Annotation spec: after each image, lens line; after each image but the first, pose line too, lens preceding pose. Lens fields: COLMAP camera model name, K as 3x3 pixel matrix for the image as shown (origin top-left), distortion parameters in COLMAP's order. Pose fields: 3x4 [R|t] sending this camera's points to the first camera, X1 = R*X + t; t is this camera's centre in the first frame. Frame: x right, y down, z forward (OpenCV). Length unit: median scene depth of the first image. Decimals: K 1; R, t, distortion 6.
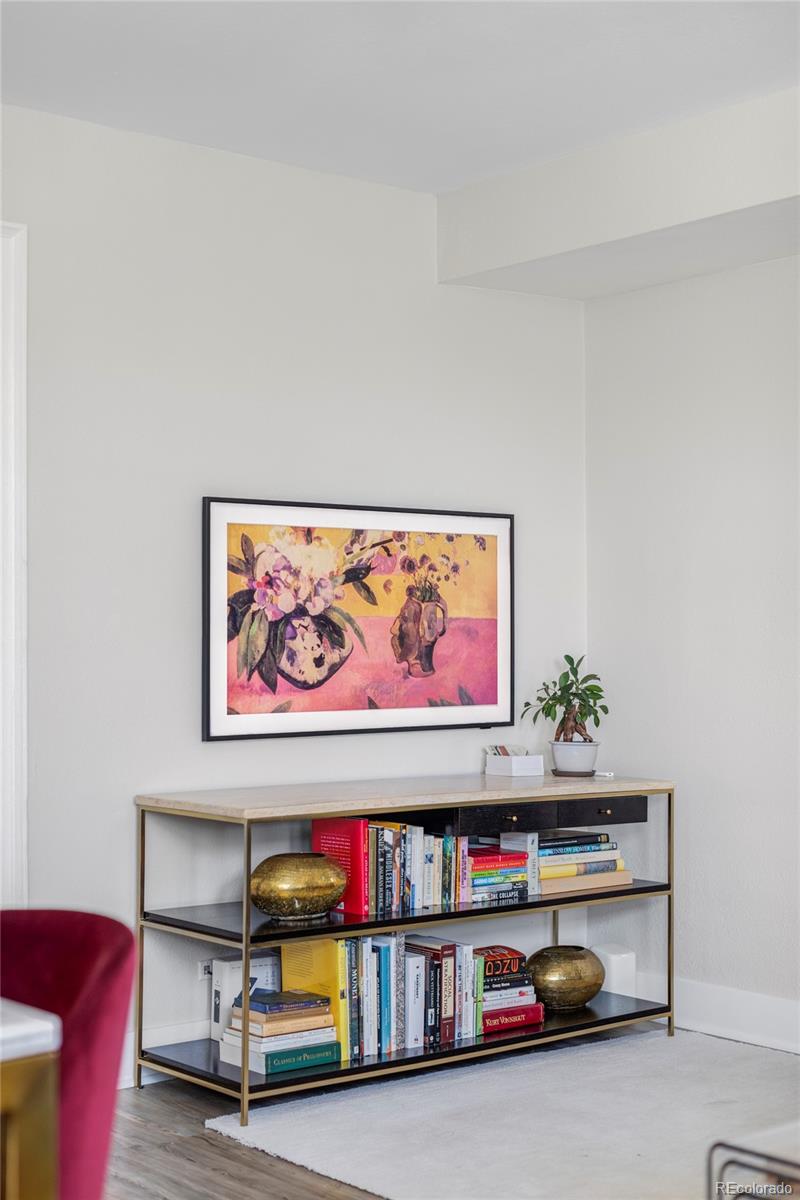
lens RADIAL K [[1716.8, 0, 400.0], [0, 1716.8, 600.0], [0, 0, 1]] dist [0.010003, 0.024176]
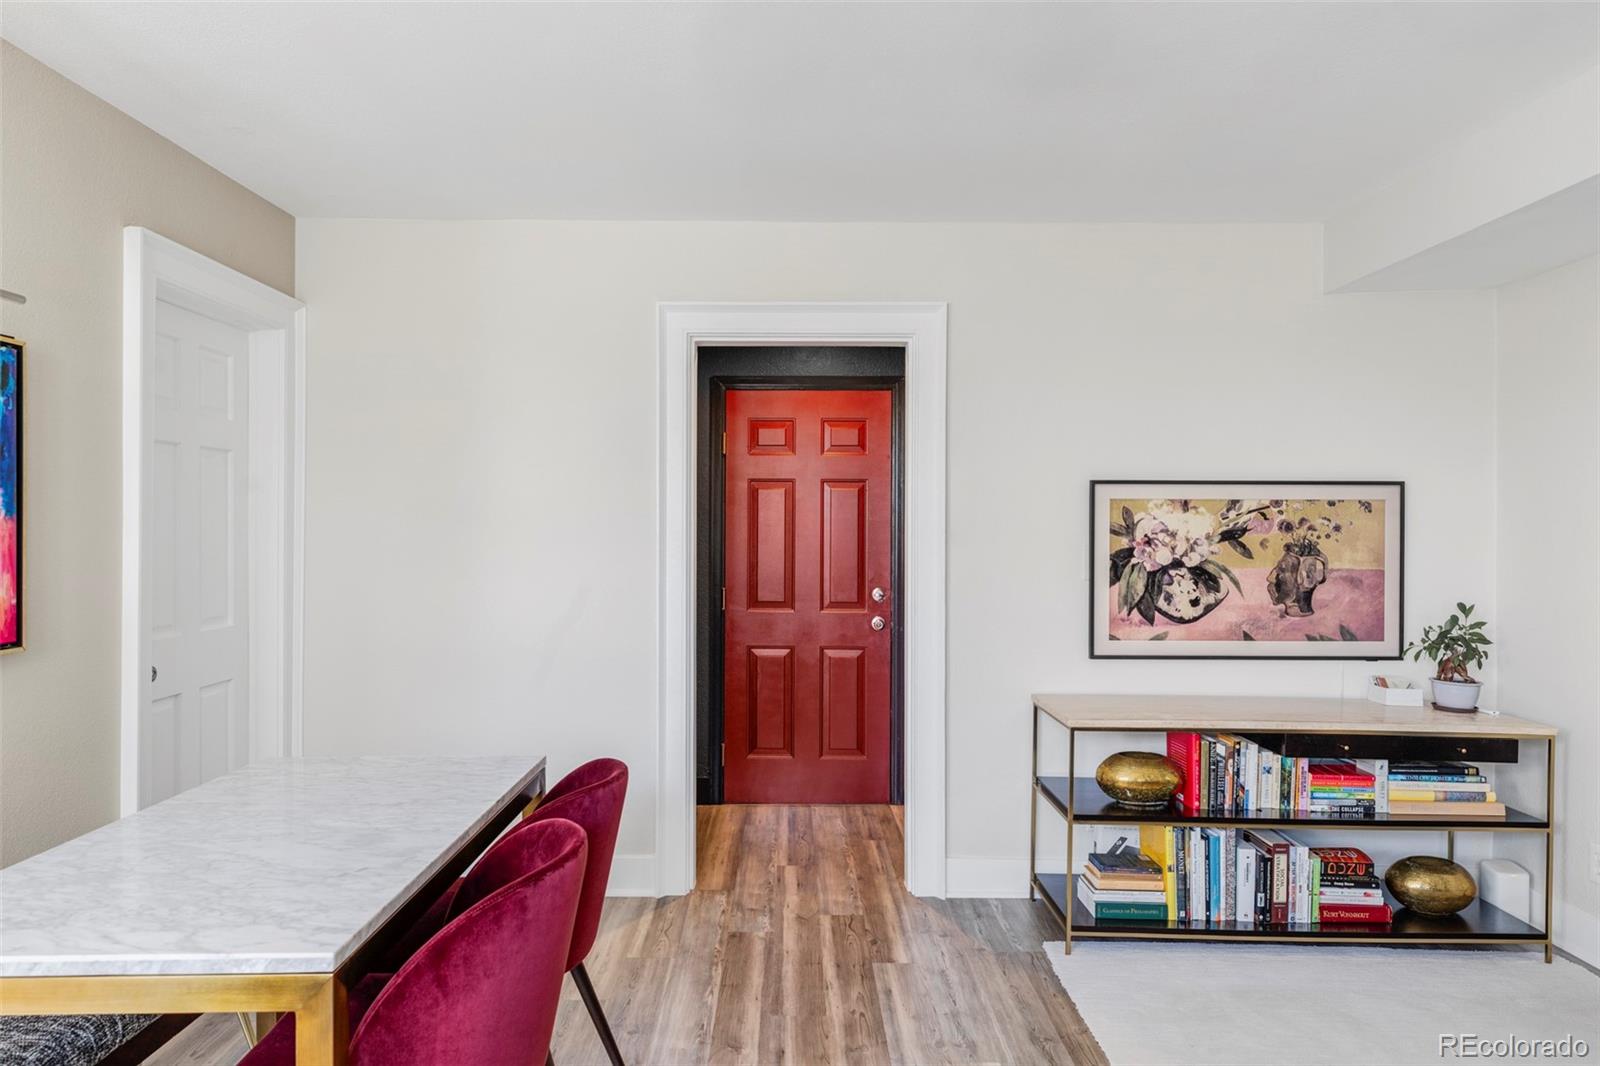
lens RADIAL K [[1003.0, 0, 800.0], [0, 1003.0, 533.0], [0, 0, 1]] dist [0.005654, 0.000165]
pose [[0.768601, 0.011086, -0.639632, 0.210961], [0.004996, 0.999715, 0.023330, -0.036330], [0.639709, -0.021127, 0.768327, 0.229878]]
